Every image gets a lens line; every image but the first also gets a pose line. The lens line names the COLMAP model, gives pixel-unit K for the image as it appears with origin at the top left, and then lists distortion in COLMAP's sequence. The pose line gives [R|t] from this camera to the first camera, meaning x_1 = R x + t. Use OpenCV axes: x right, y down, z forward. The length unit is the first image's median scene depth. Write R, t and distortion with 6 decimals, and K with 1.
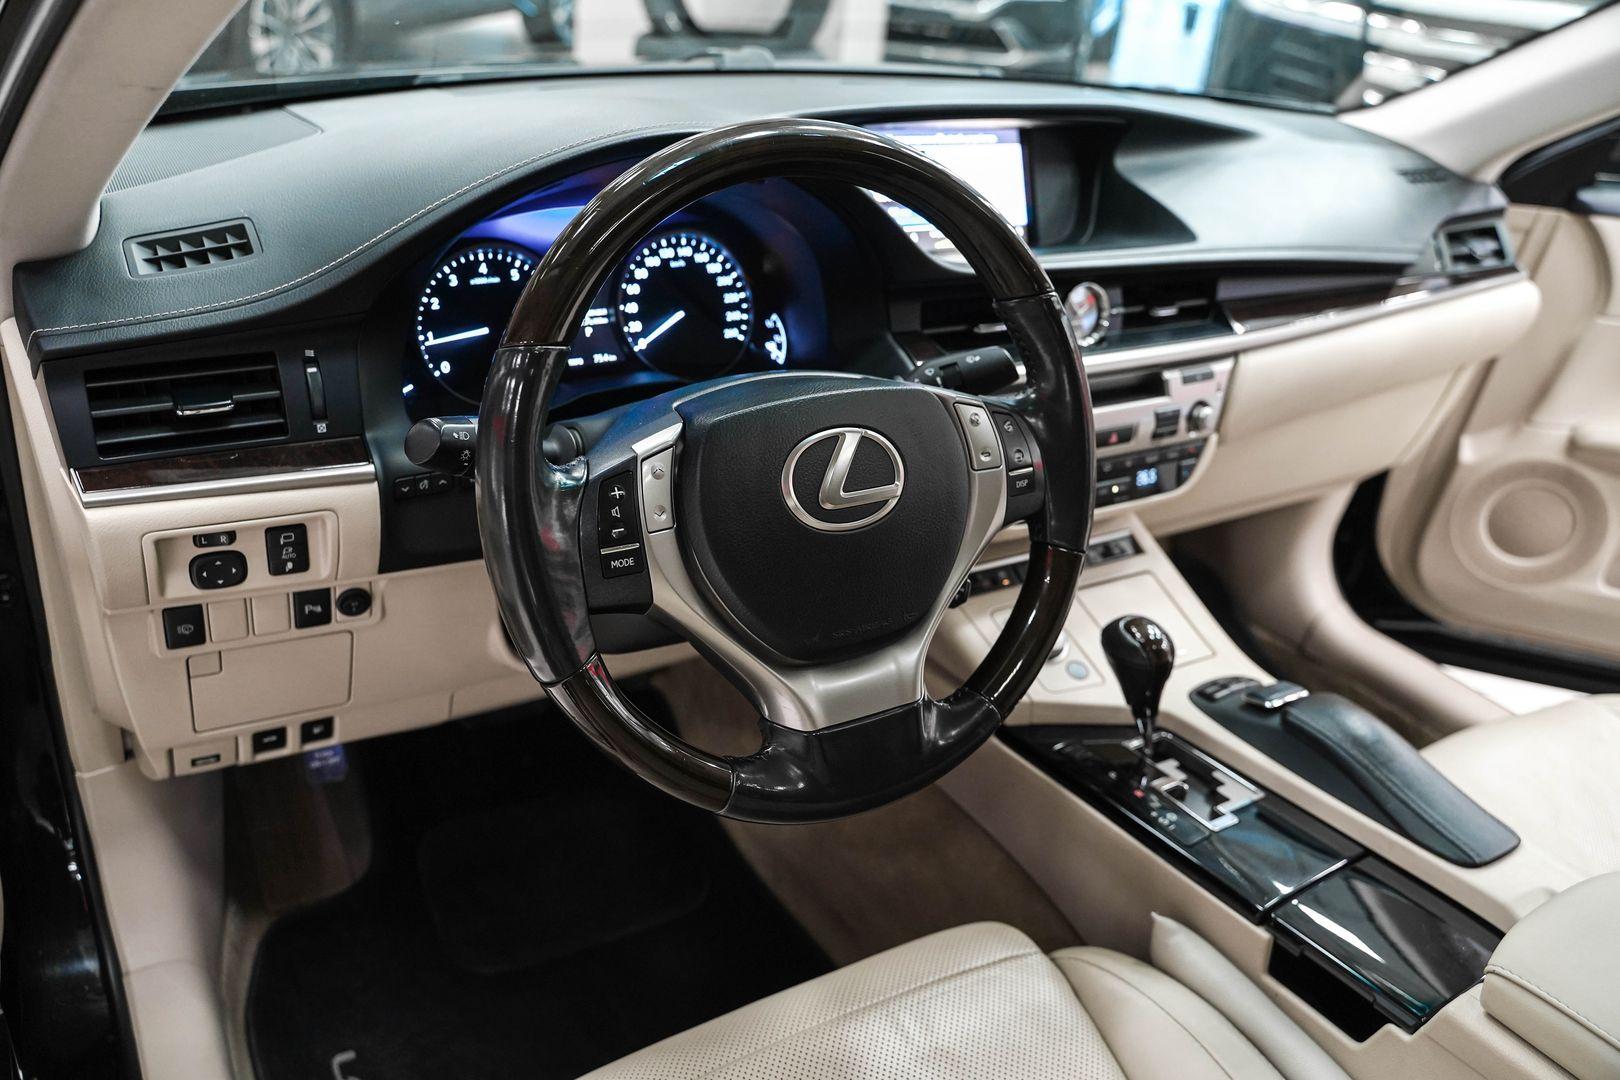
lens RADIAL K [[1305.9, 0, 810.4], [0, 1305.9, 548.1], [0, 0, 1]] dist [-0.116678, 0.085795]
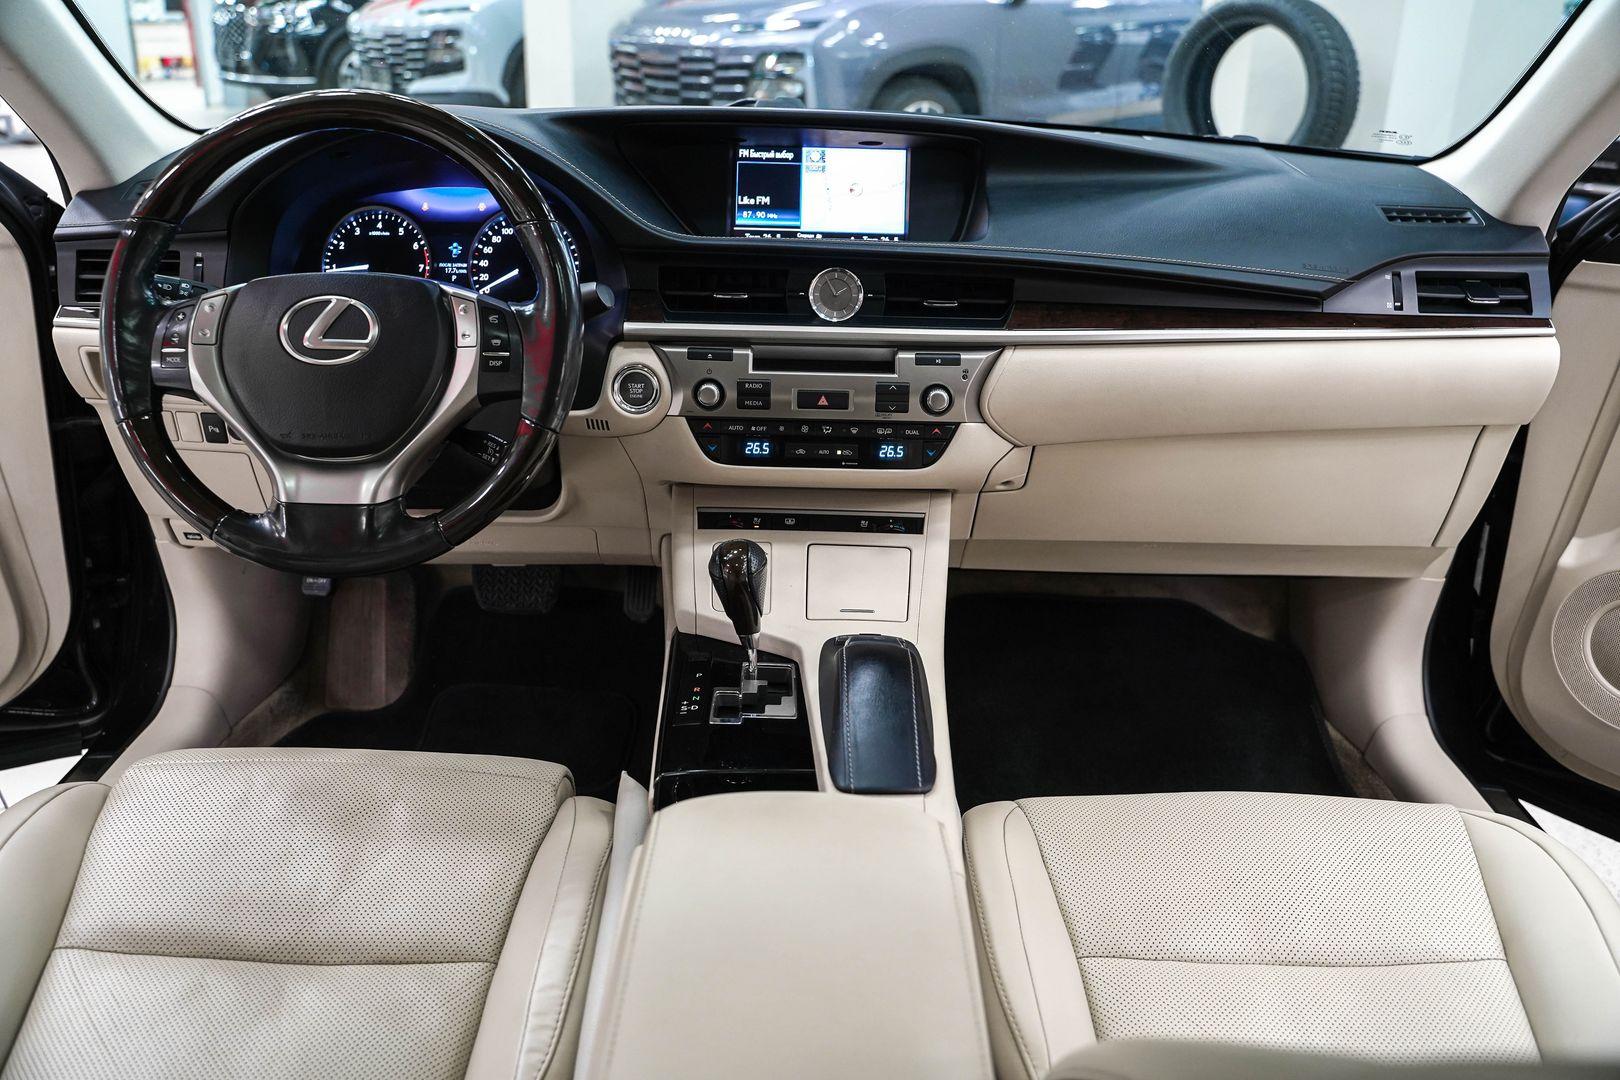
lens RADIAL K [[1305.9, 0, 826.6], [0, 1305.9, 519.2], [0, 0, 1]] dist [-0.116678, 0.085795]
pose [[0.855020, 0.135765, -0.500508, 0.857412], [-0.196359, 0.978020, -0.070149, 0.098035], [0.479983, 0.158258, 0.862885, 0.051428]]
